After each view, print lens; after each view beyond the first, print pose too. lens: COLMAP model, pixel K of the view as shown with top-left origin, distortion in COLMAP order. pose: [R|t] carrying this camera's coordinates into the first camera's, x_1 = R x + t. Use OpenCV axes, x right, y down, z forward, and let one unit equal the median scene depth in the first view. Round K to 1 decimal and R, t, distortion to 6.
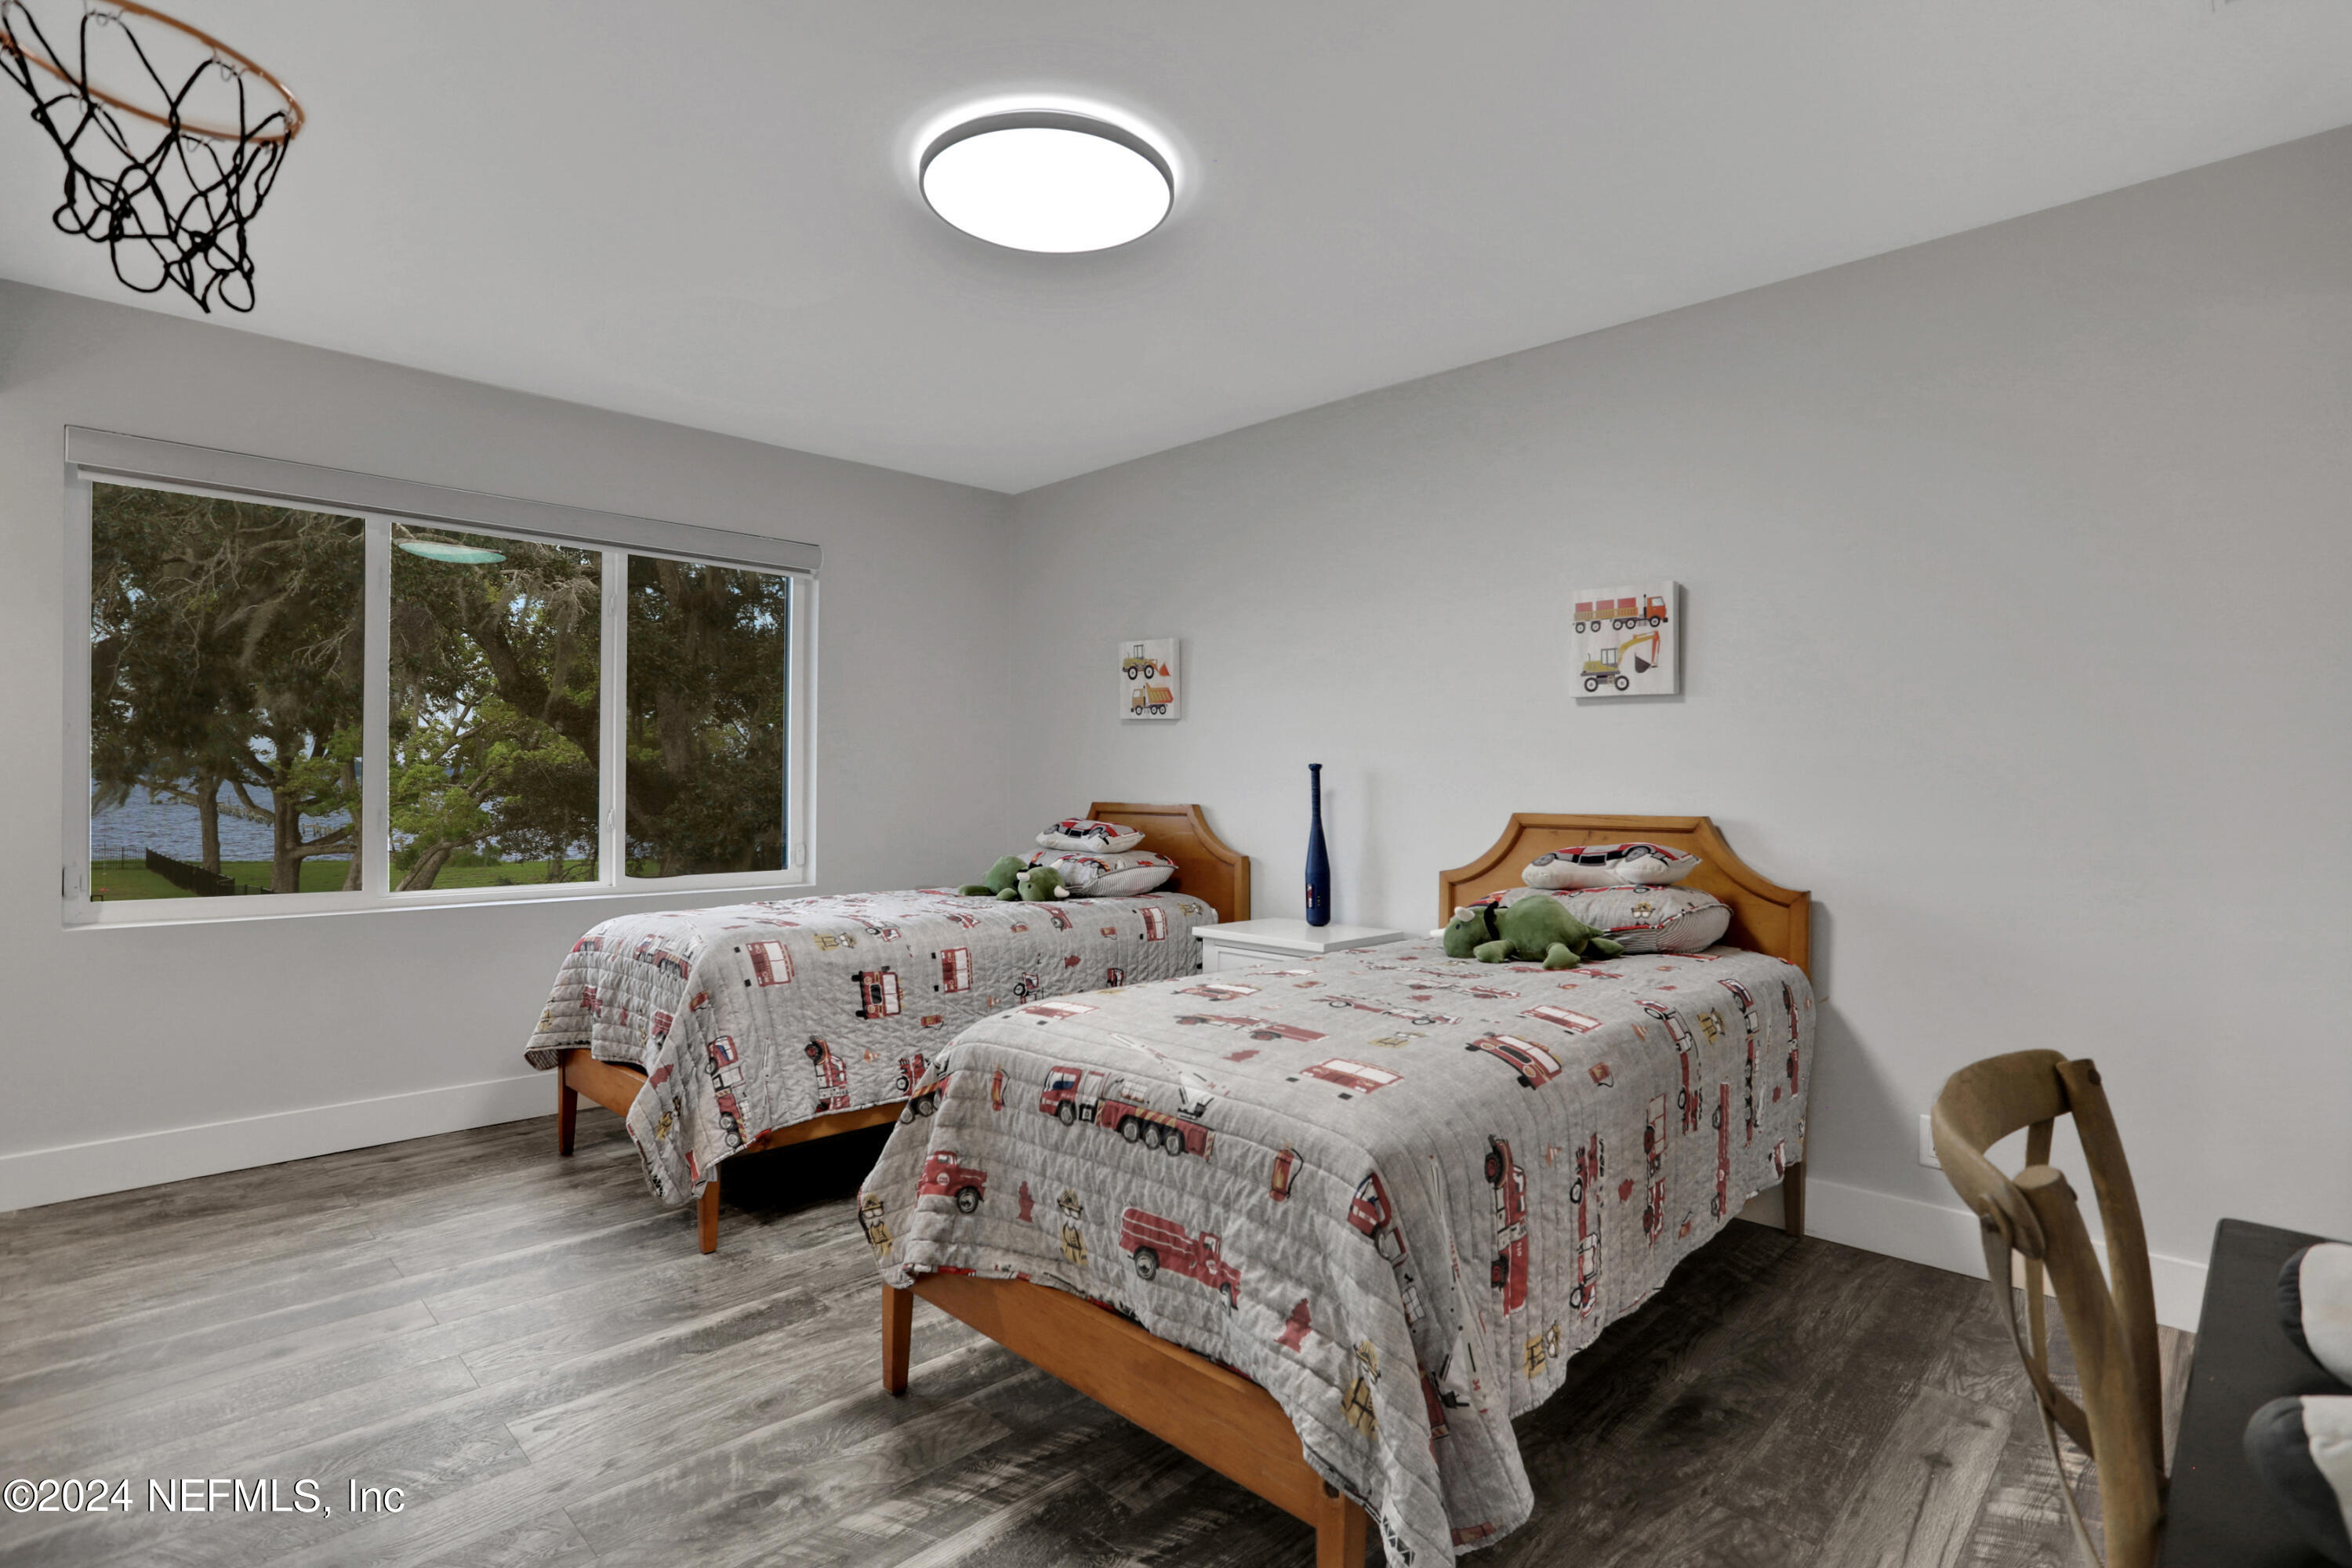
lens RADIAL K [[1146.2, 0, 1176.0], [0, 1146.2, 784.0], [0, 0, 1]] dist [-0.057115, 0.000156]
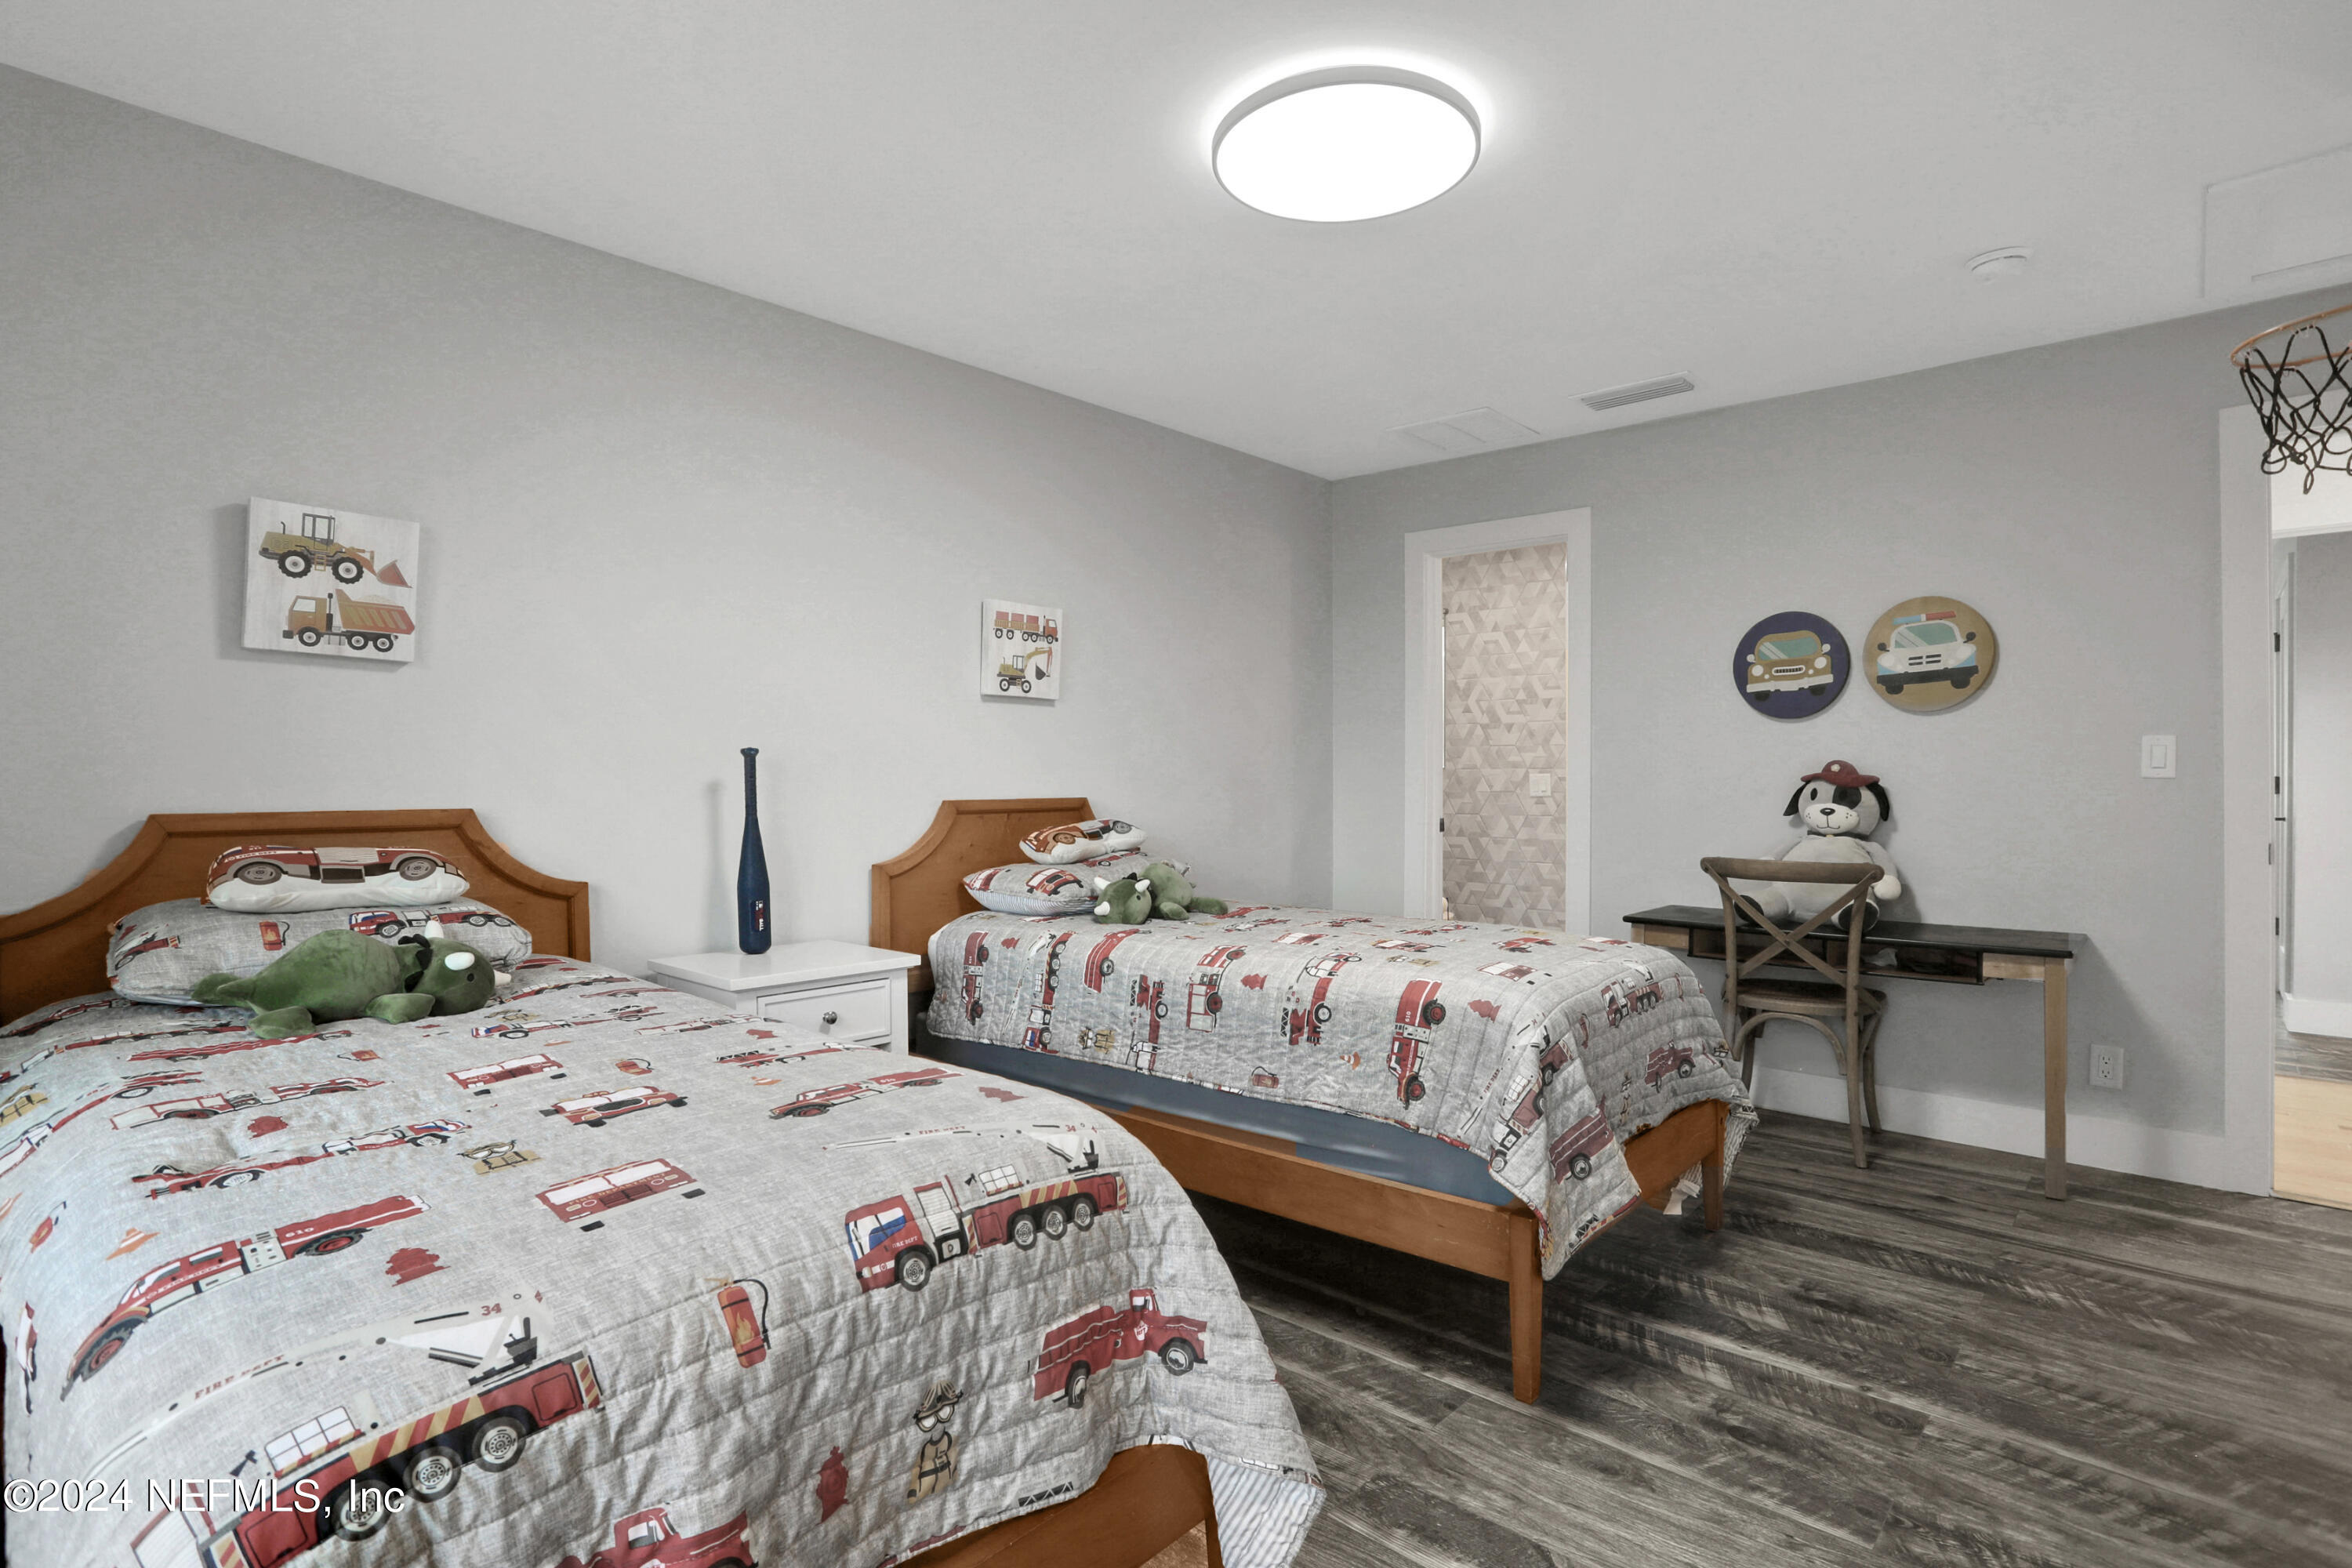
lens RADIAL K [[1146.2, 0, 1176.0], [0, 1146.2, 784.0], [0, 0, 1]] dist [-0.057115, 0.000156]
pose [[-0.039796, -0.011379, 0.999143, -0.790271], [0.004800, 0.999921, 0.011579, -0.001123], [-0.999196, 0.005257, -0.039738, 0.884769]]
